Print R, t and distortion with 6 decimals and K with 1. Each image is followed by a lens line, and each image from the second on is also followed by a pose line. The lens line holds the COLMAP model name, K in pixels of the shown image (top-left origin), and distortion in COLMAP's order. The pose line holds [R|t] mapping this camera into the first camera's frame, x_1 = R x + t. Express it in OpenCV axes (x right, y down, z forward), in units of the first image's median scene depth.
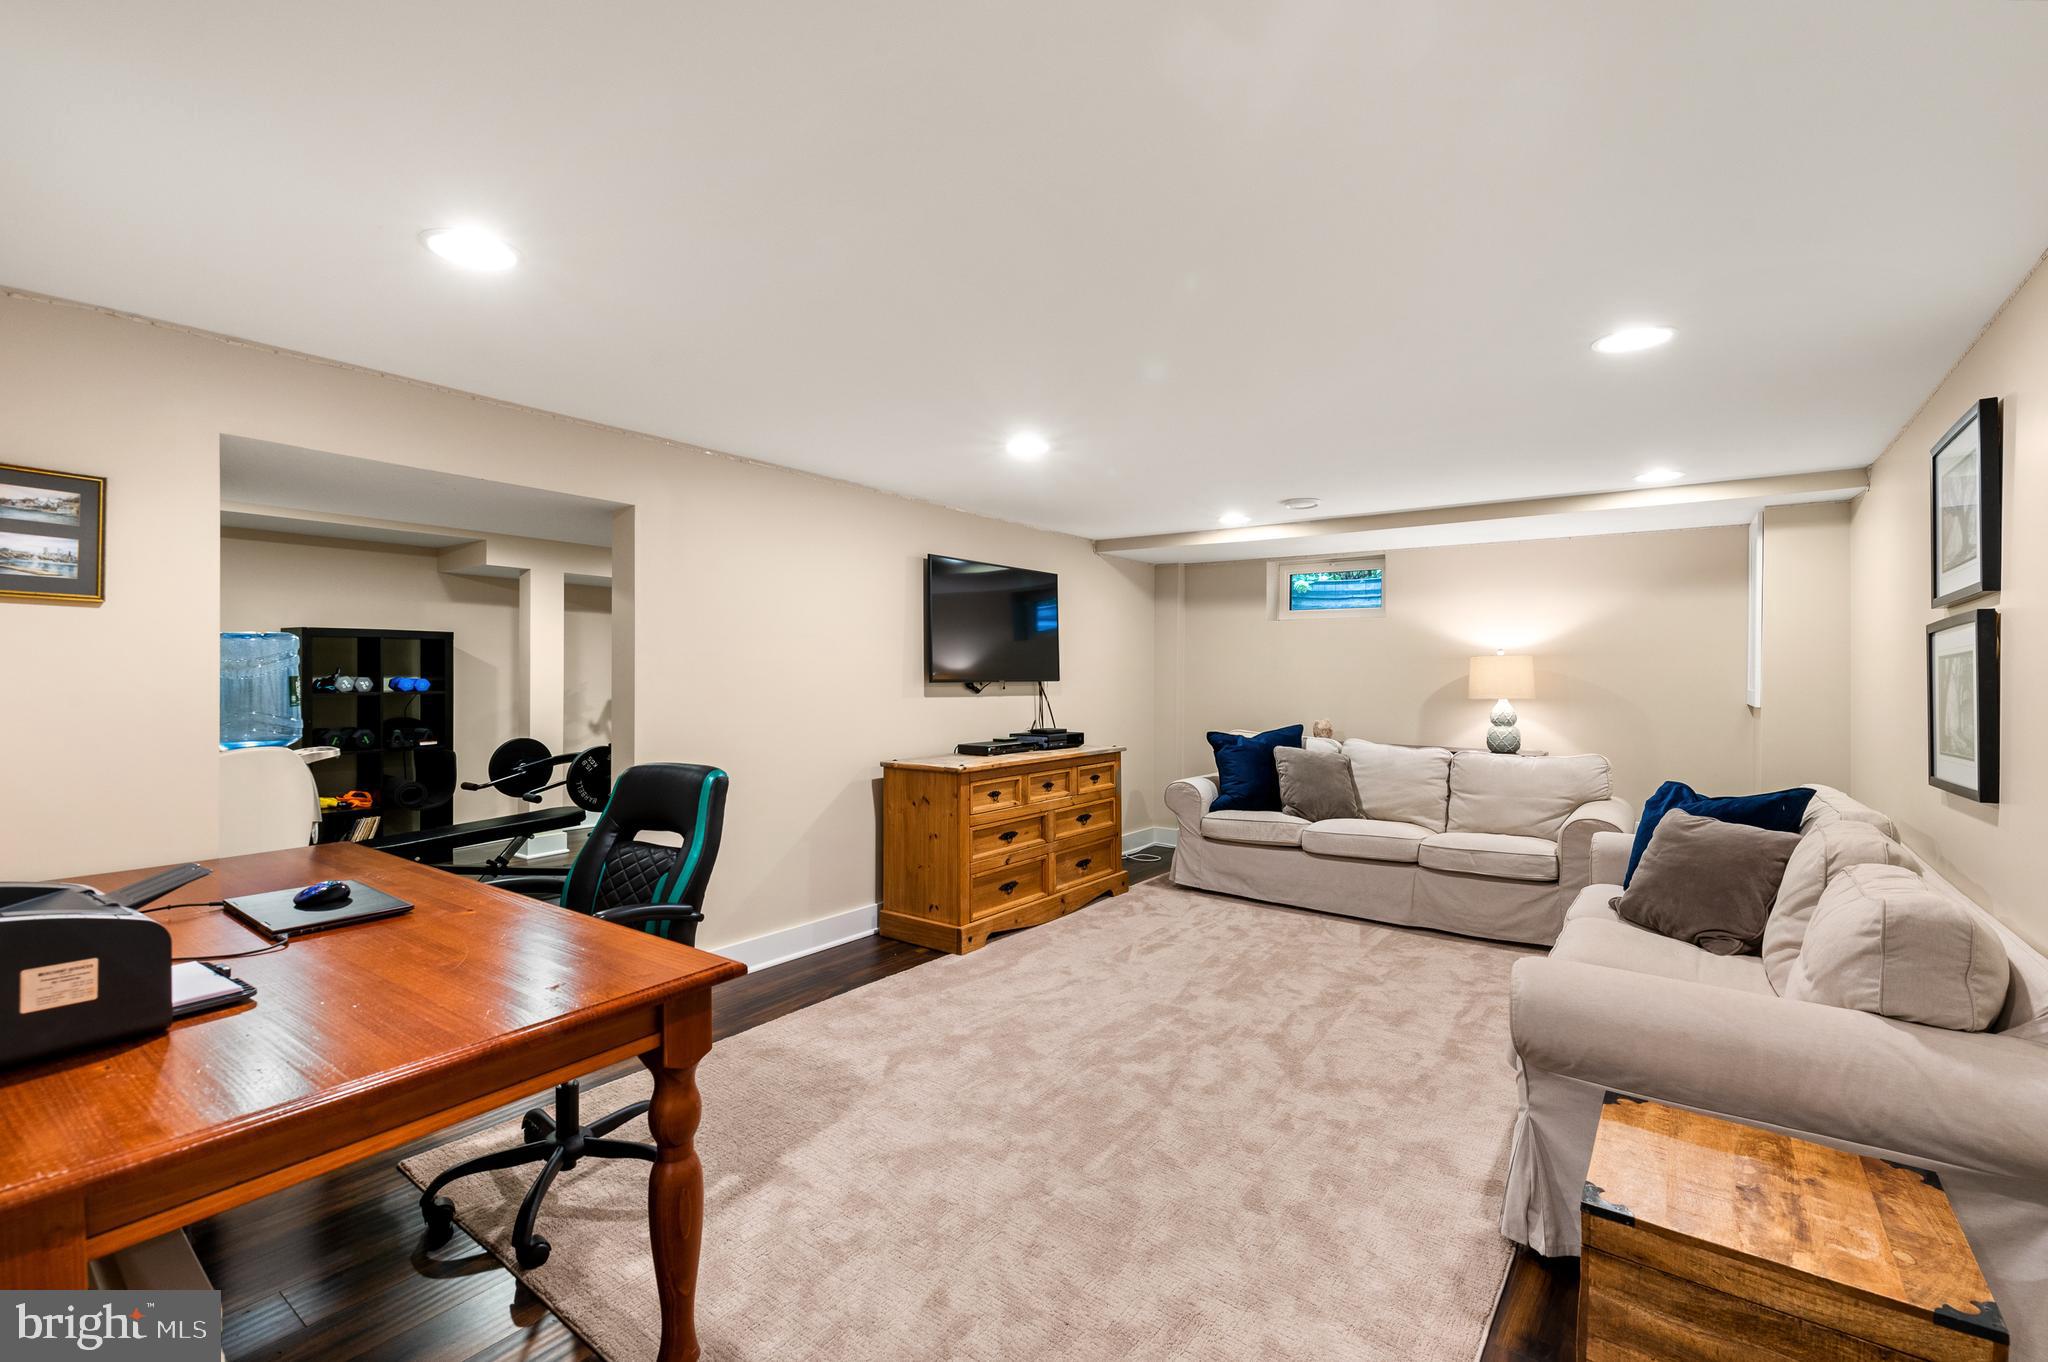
lens RADIAL K [[894.1, 0, 1029.8], [0, 894.1, 674.1], [0, 0, 1]] dist [0.011491, -0.005869]
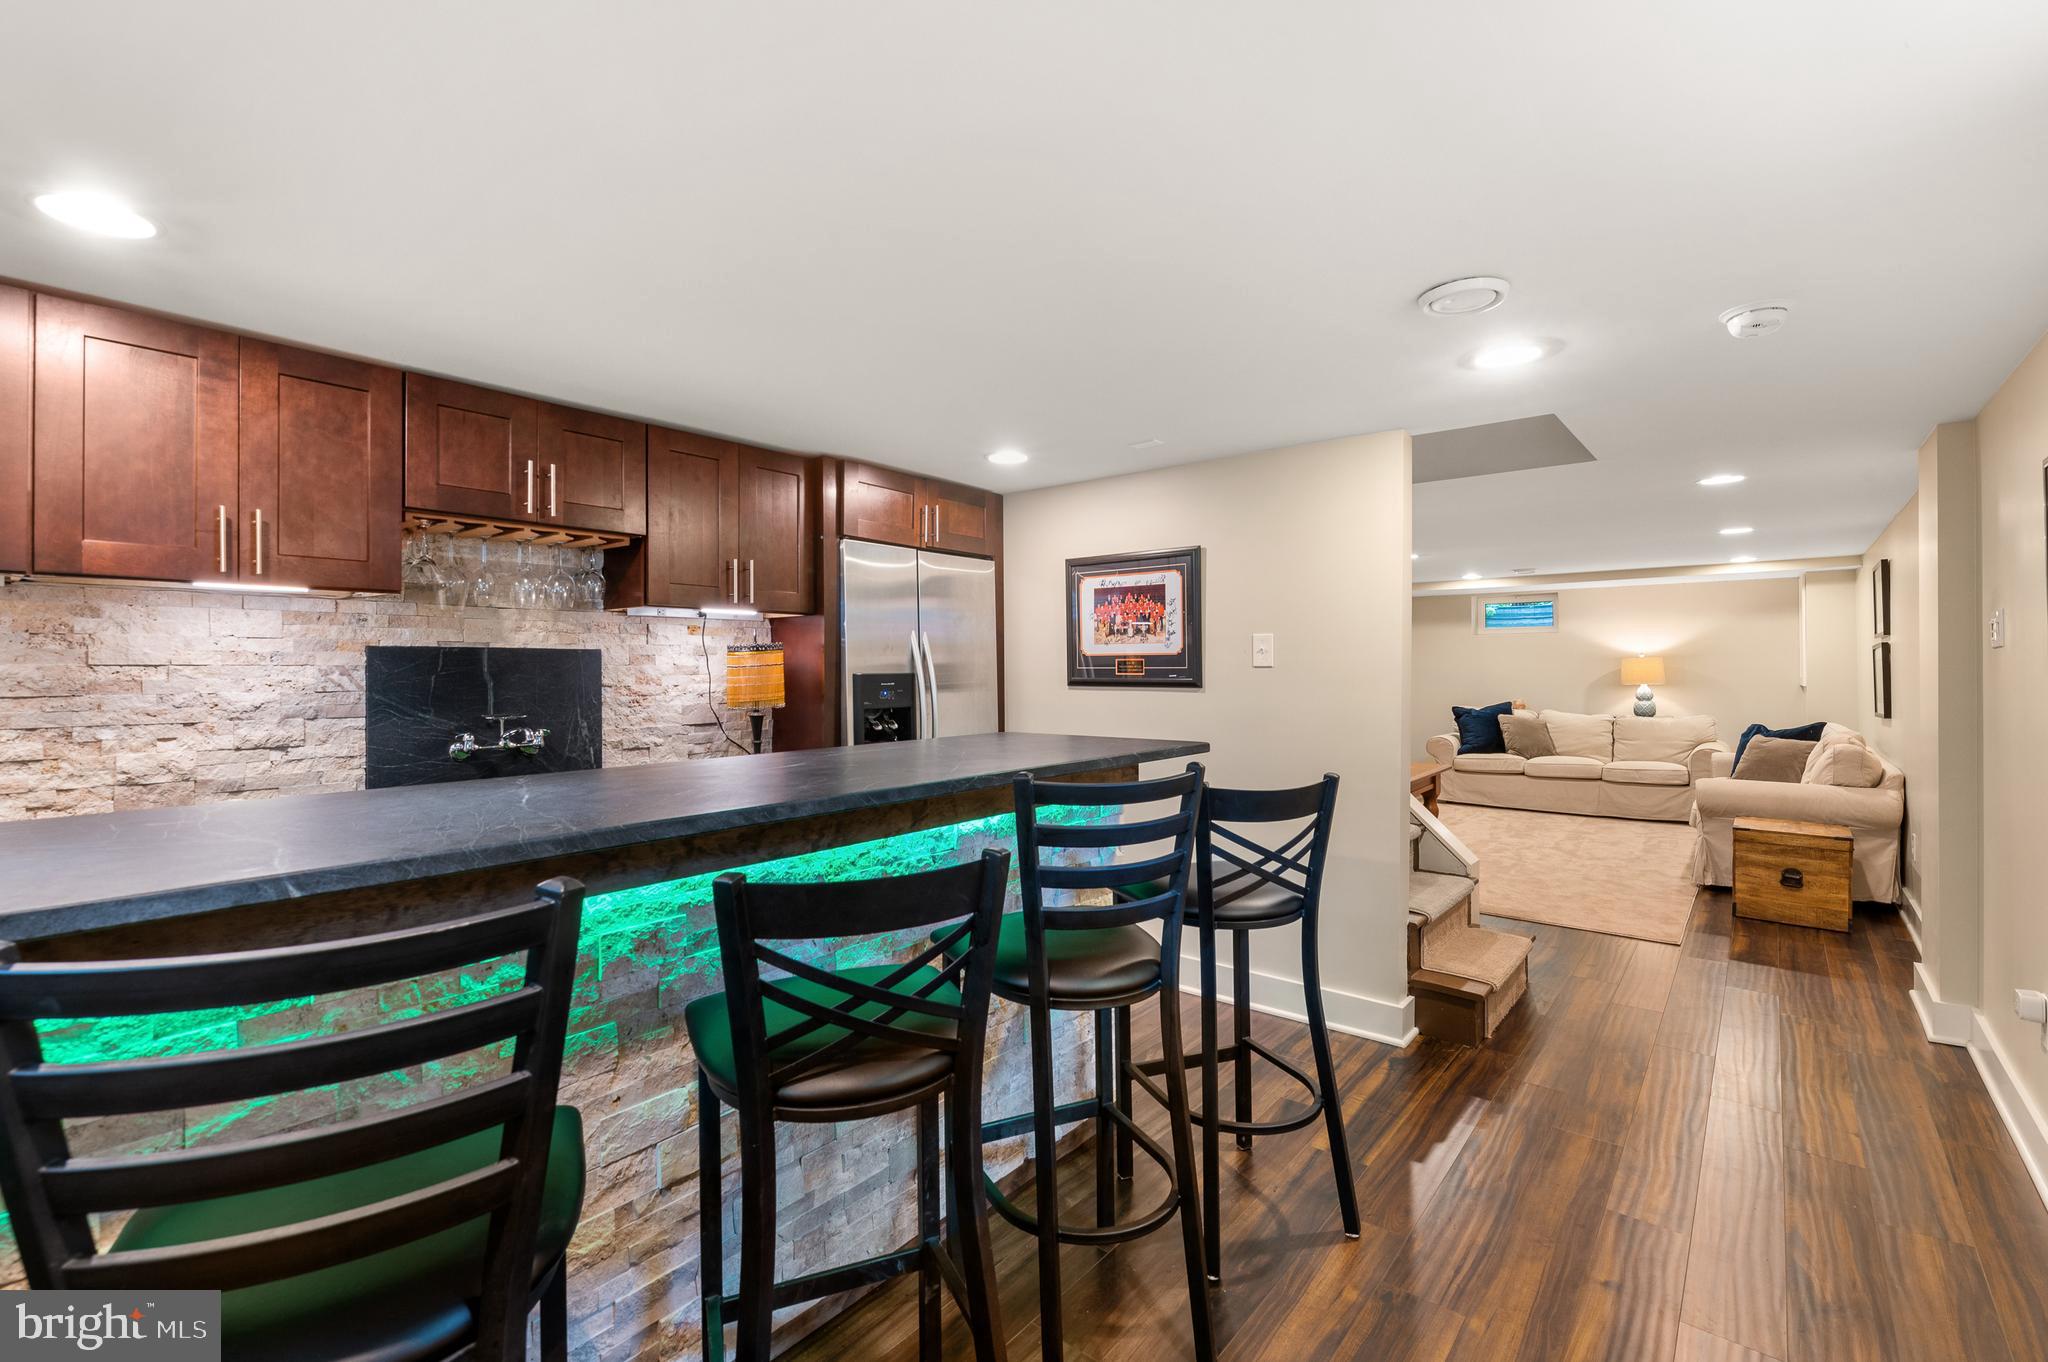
lens RADIAL K [[894.1, 0, 1007.7], [0, 894.1, 669.1], [0, 0, 1]] dist [0.011491, -0.005869]
pose [[0.997664, -0.018459, -0.065777, -0.562658], [0.018344, 0.999829, -0.002351, -0.016891], [0.065809, 0.001139, 0.997832, -0.766390]]
